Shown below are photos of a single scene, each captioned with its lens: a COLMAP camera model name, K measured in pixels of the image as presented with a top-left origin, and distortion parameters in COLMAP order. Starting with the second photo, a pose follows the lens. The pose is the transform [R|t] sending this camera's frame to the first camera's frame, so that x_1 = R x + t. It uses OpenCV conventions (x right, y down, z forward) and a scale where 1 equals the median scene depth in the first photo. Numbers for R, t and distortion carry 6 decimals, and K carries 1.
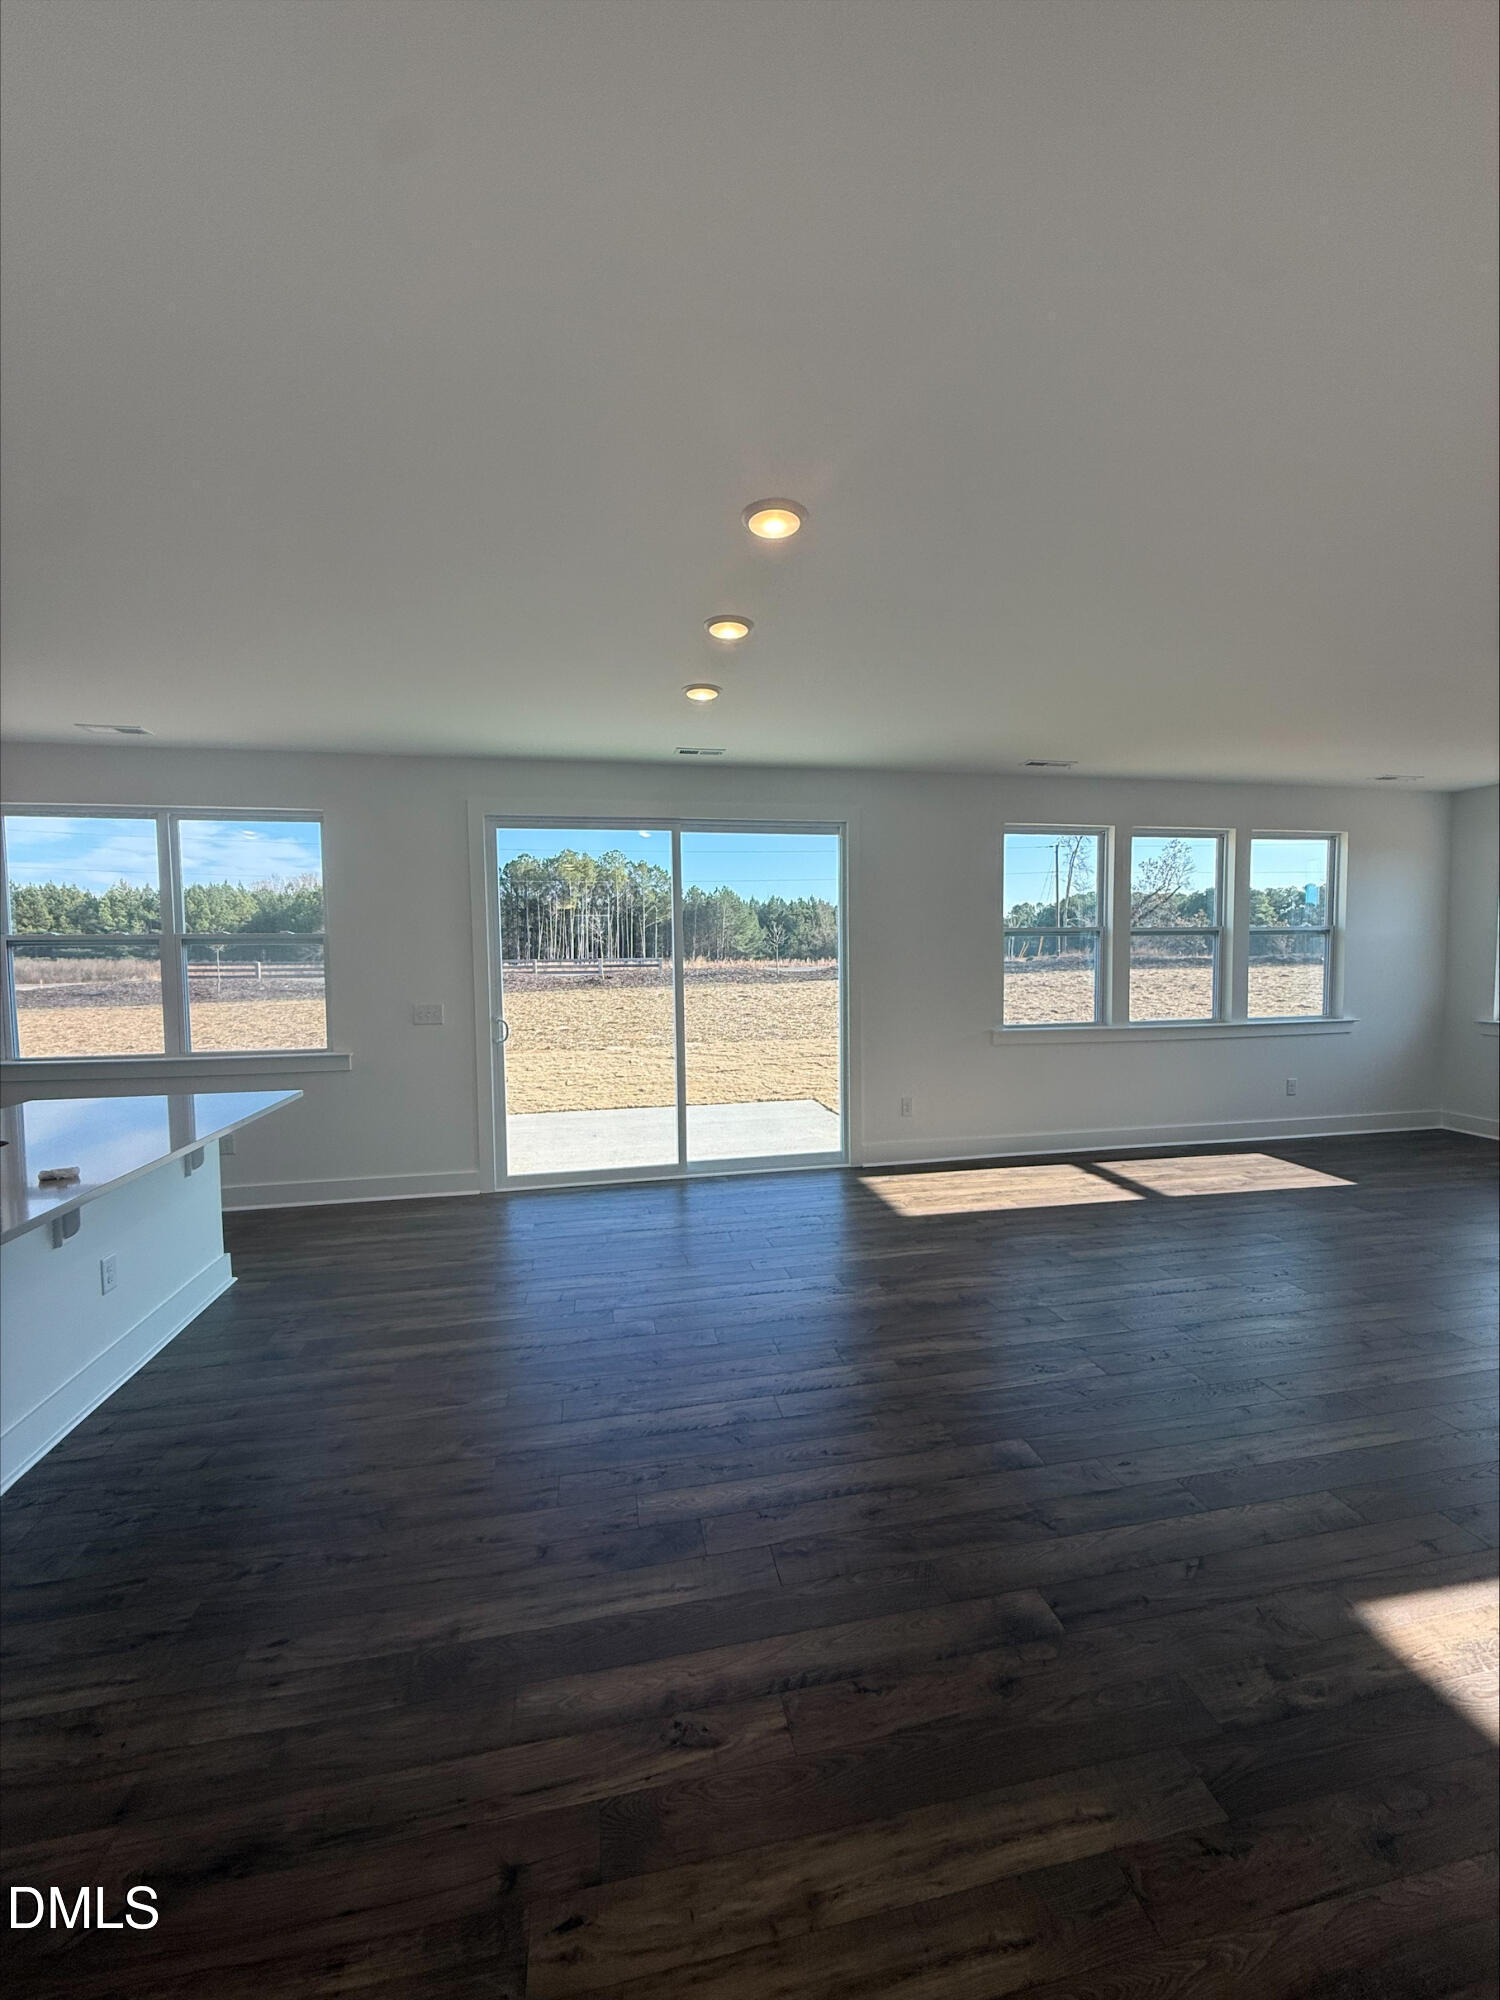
lens RADIAL K [[793.0, 0, 752.7], [0, 793.0, 1005.5], [0, 0, 1]] dist [0.000690, 0.000059]
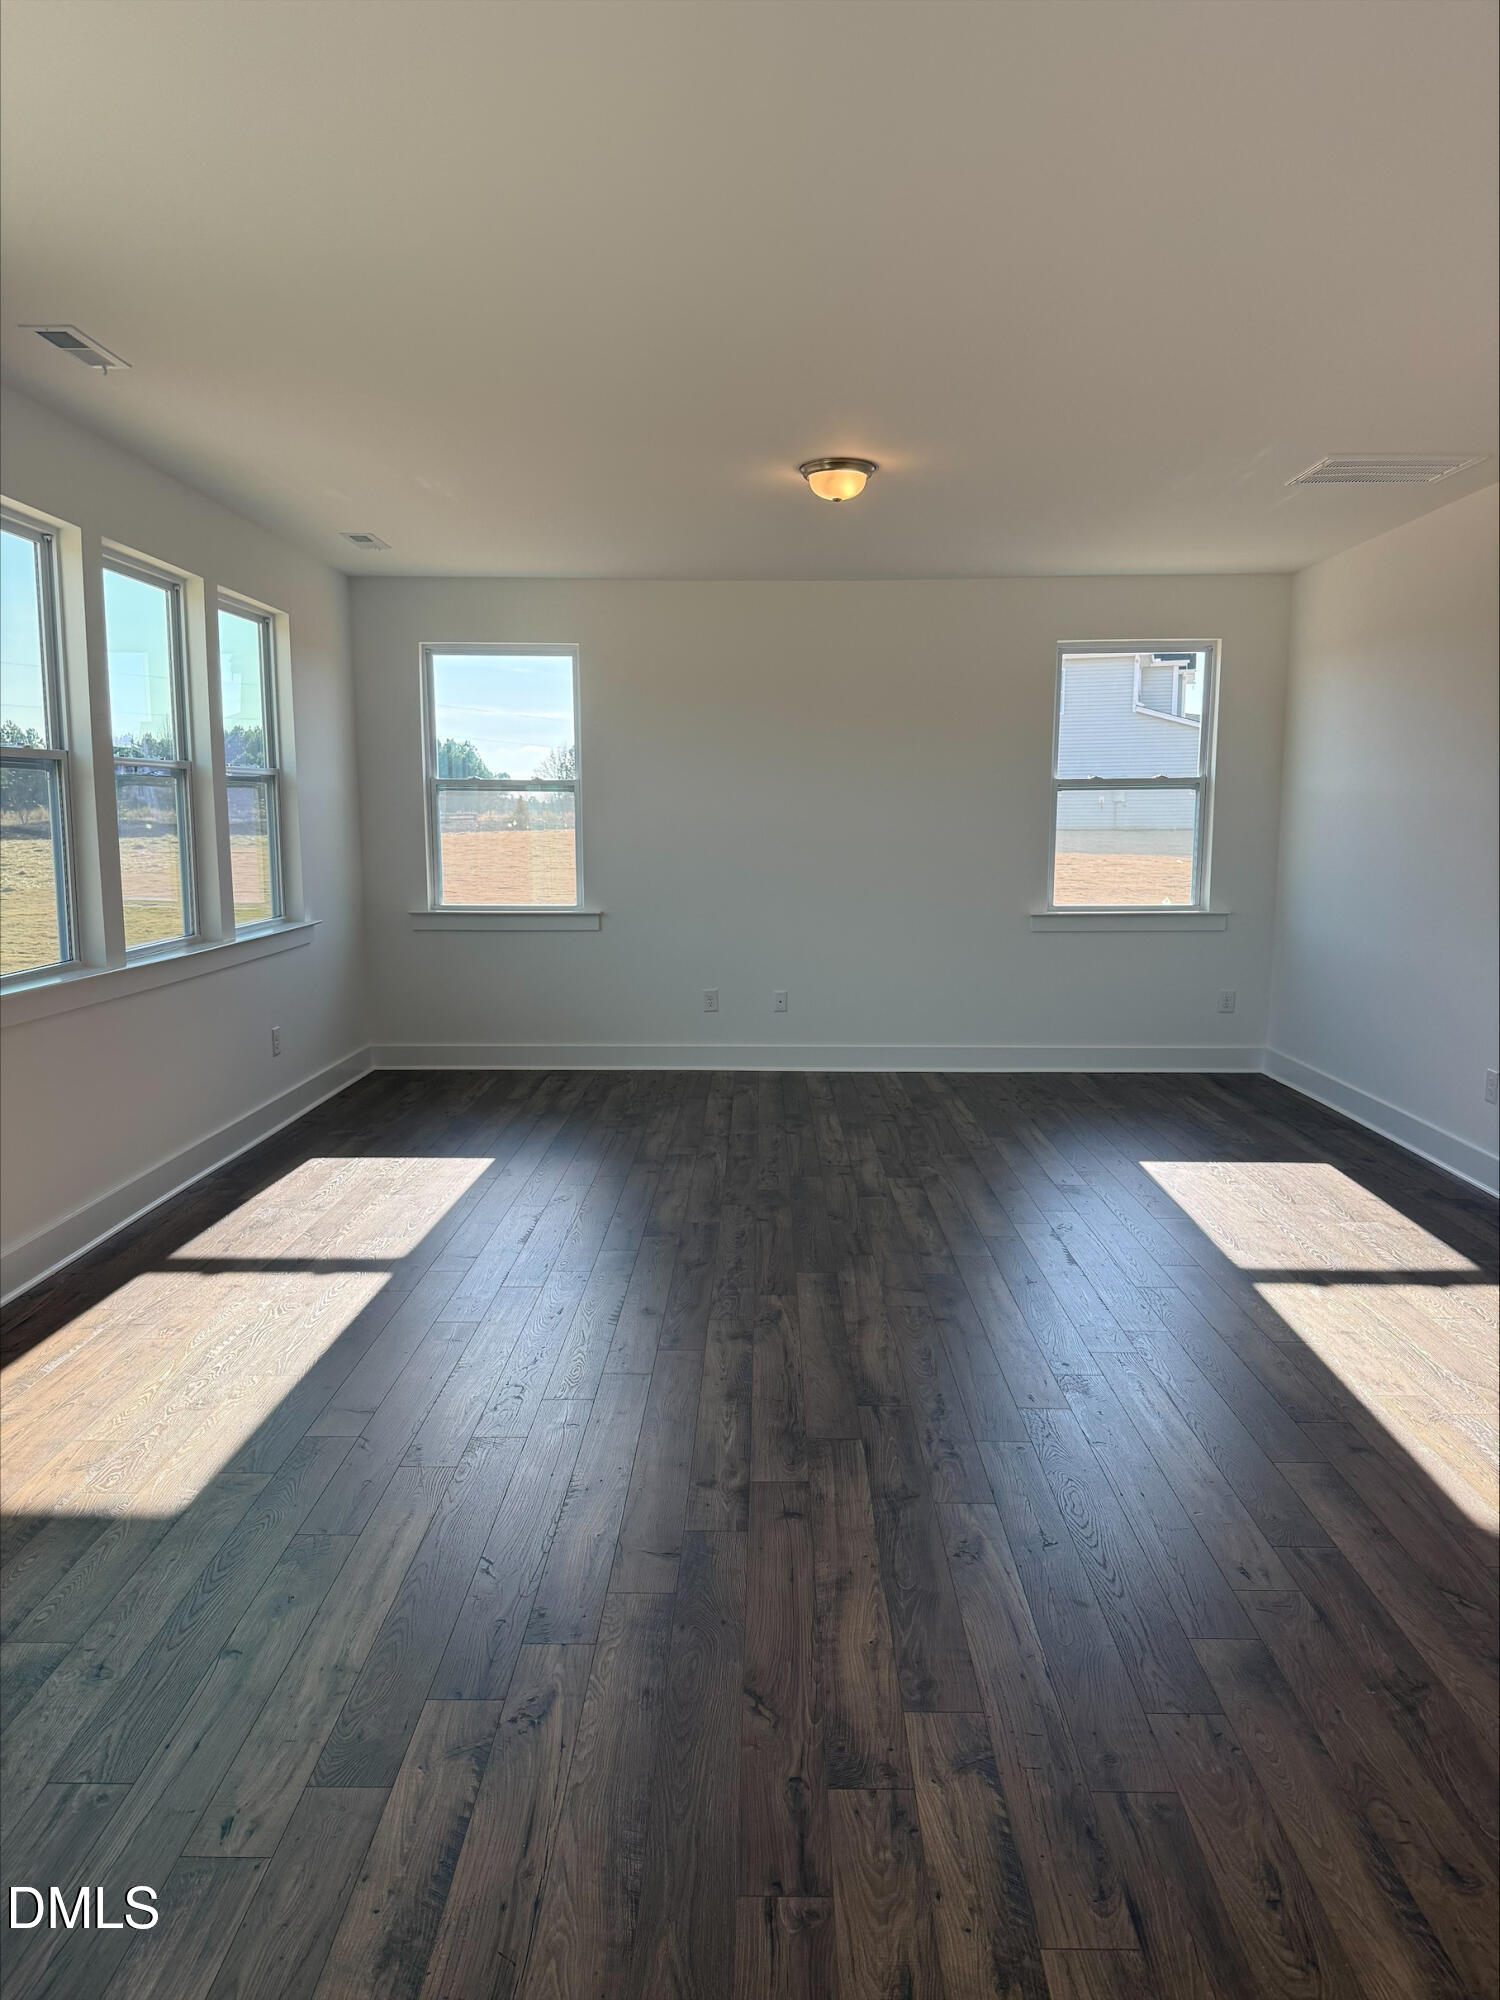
lens RADIAL K [[1434.3, 0, 751.3], [0, 1434.3, 990.5], [0, 0, 1]] dist [0.005569, -0.001756]
pose [[0.208617, -0.111669, 0.971601, -0.322433], [0.061426, 0.992995, 0.100939, -0.024415], [-0.976066, 0.038624, 0.214015, 0.494370]]
